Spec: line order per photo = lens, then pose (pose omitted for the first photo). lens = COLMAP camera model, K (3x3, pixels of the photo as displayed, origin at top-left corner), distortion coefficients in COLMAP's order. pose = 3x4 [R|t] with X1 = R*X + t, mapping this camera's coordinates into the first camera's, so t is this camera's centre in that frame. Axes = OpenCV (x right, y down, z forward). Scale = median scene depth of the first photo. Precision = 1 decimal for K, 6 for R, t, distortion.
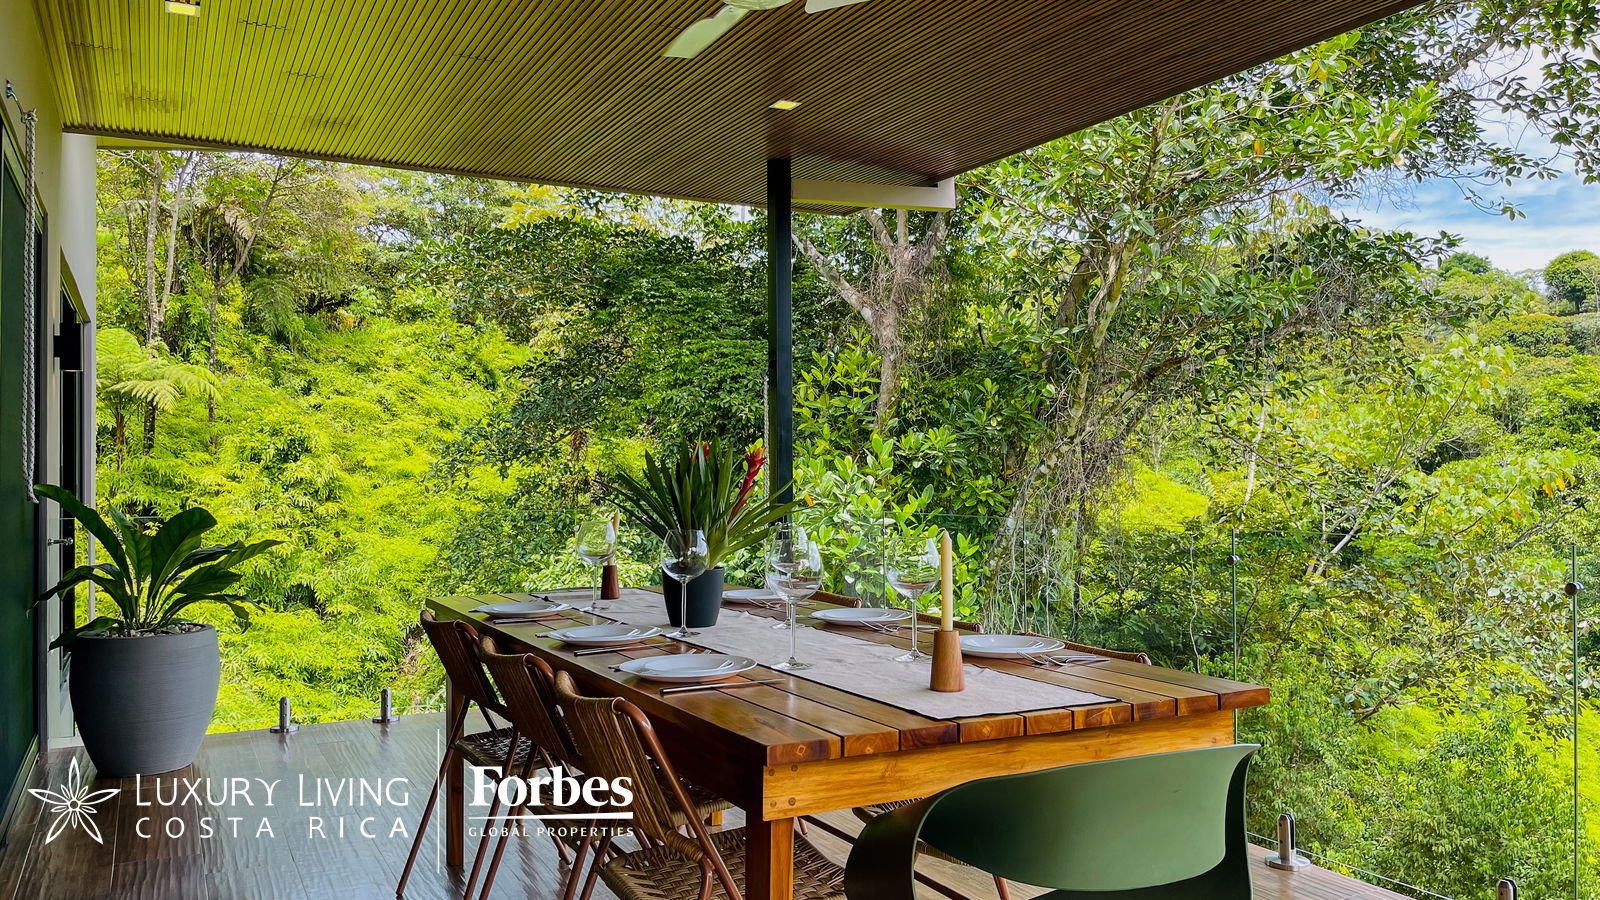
lens RADIAL K [[1209.1, 0, 799.4], [0, 1209.1, 447.0], [0, 0, 1]] dist [0.061800, -0.080413]
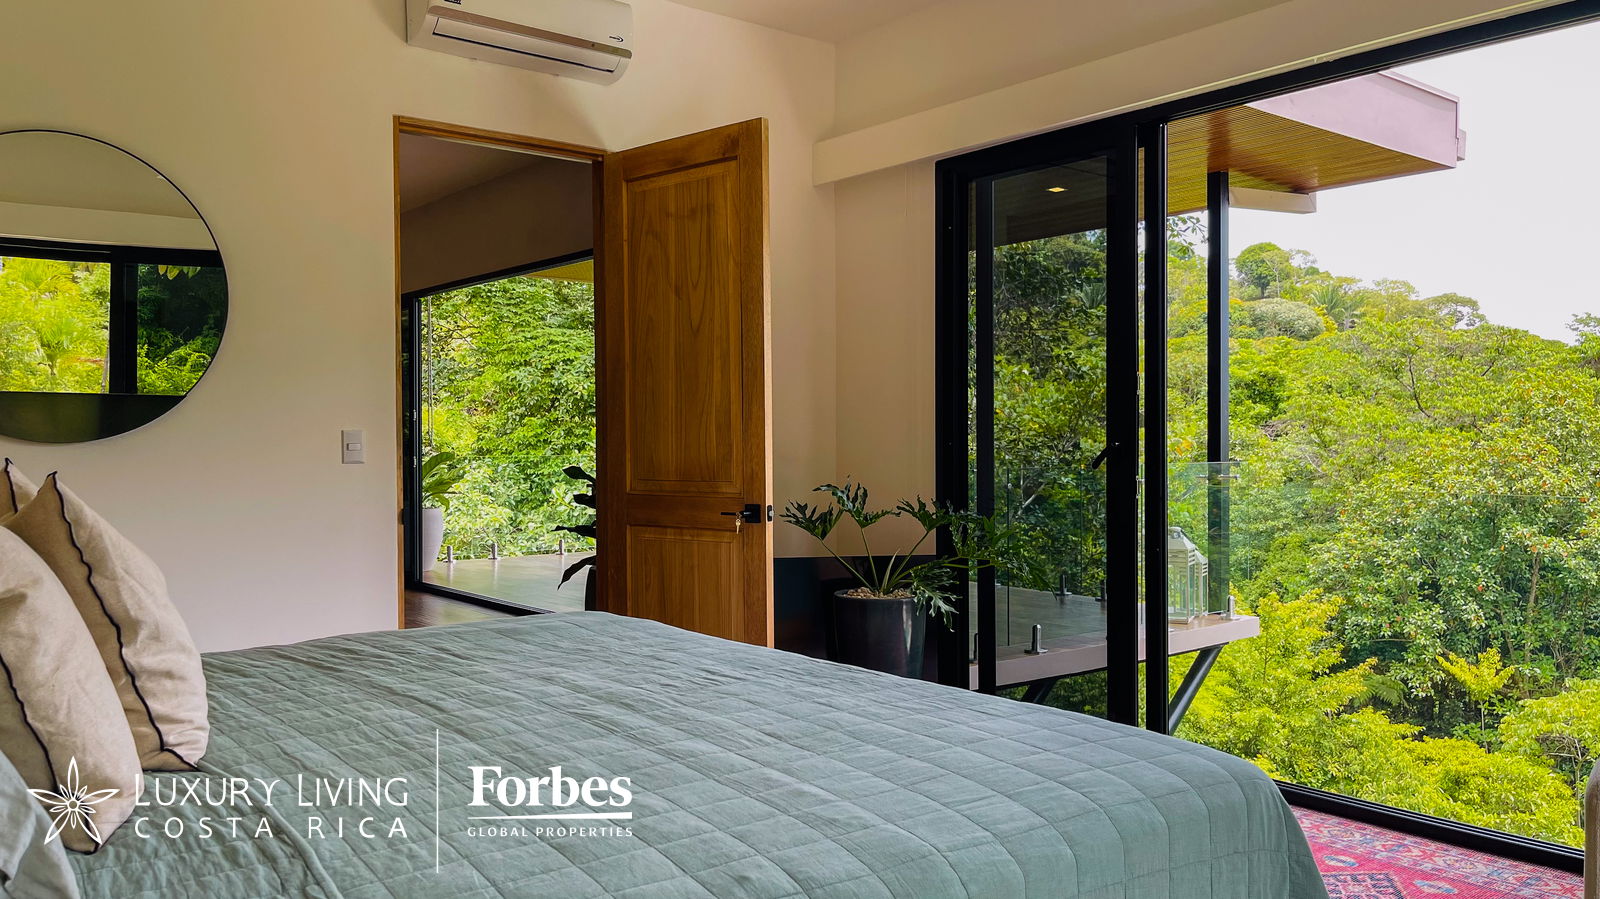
lens RADIAL K [[1209.1, 0, 796.0], [0, 1209.1, 457.5], [0, 0, 1]] dist [0.061800, -0.080413]
pose [[0.980954, -0.003254, 0.194214, -0.048824], [-0.003725, 0.999361, 0.035558, -0.002734], [-0.194206, -0.035604, 0.980314, -0.205190]]
